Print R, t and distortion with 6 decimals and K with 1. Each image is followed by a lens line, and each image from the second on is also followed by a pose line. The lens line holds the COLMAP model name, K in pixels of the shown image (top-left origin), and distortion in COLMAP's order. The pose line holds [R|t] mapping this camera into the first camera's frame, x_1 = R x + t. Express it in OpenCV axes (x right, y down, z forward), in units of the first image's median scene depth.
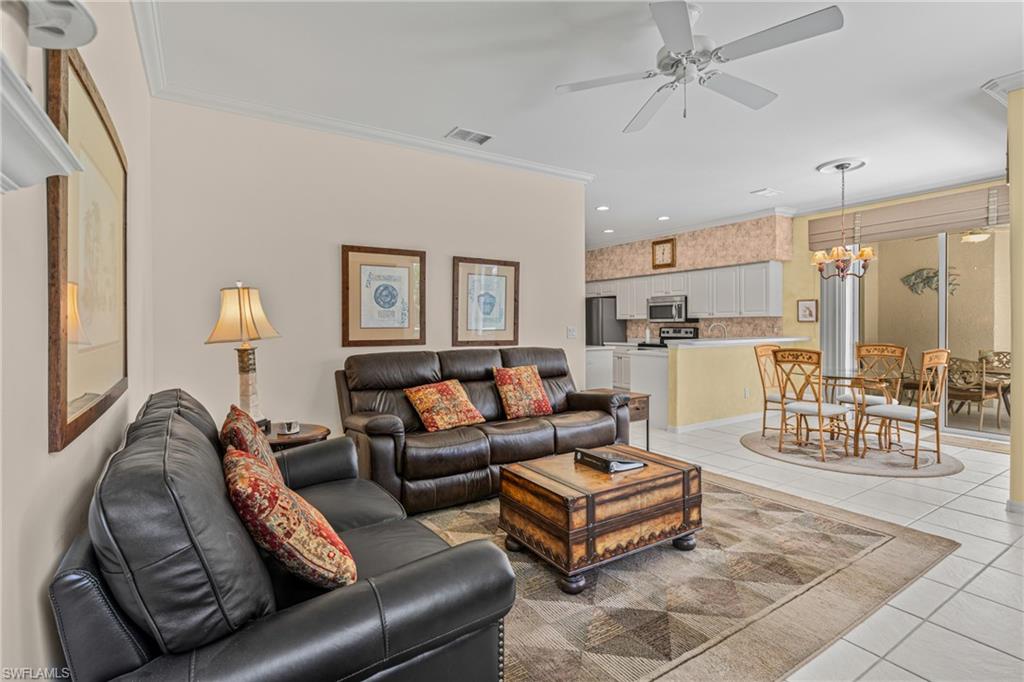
lens RADIAL K [[492.1, 0, 504.7], [0, 492.1, 332.1], [0, 0, 1]] dist [-0.006241, 0.002993]
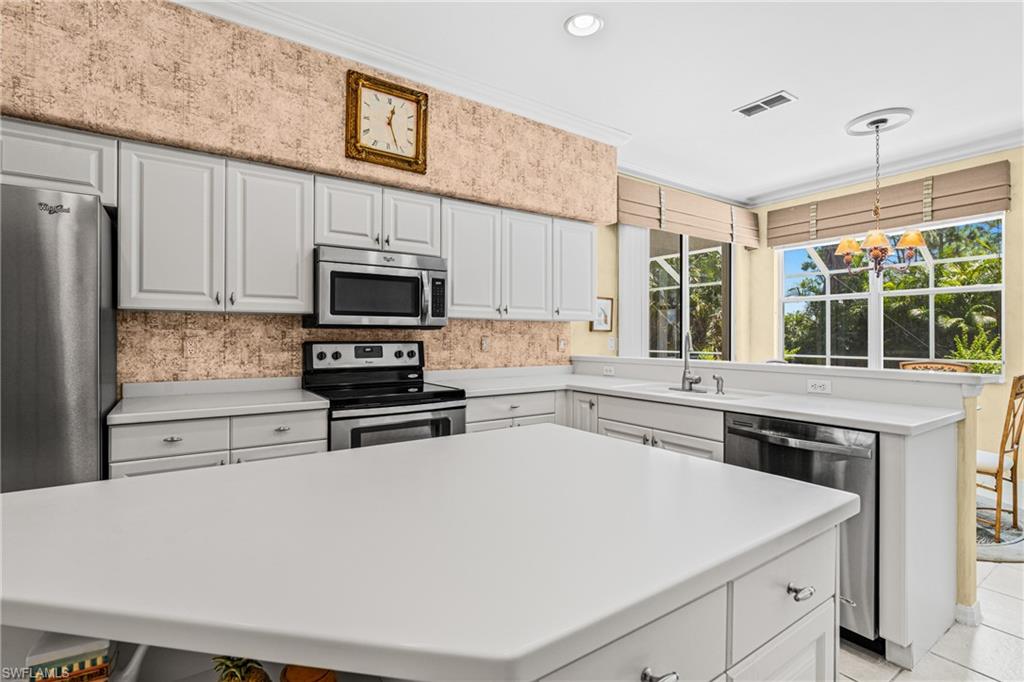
lens RADIAL K [[492.1, 0, 503.9], [0, 492.1, 332.2], [0, 0, 1]] dist [-0.006241, 0.002993]
pose [[-0.043311, 0.011398, 0.998997, -0.021051], [0.008739, 0.999901, -0.011029, -0.014497], [-0.999023, 0.008253, -0.043406, 1.178115]]
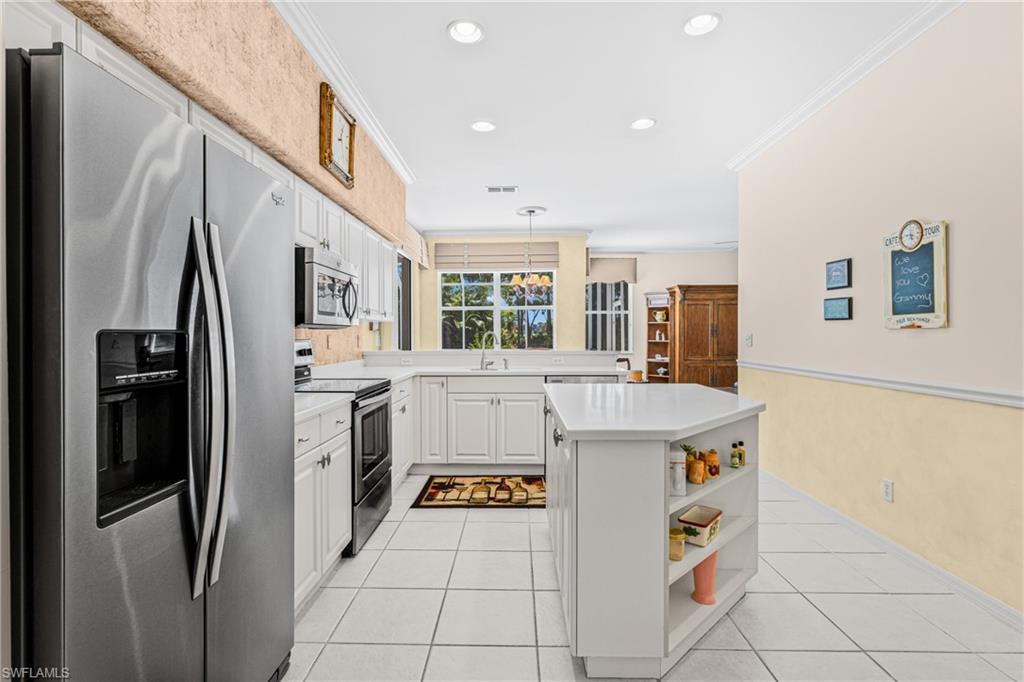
lens RADIAL K [[492.1, 0, 503.5], [0, 492.1, 325.5], [0, 0, 1]] dist [-0.006241, 0.002993]
pose [[-0.833814, 0.019597, 0.551698, 0.024351], [0.015901, 0.999808, -0.011482, -0.017625], [-0.551817, -0.000802, -0.833965, 1.561216]]
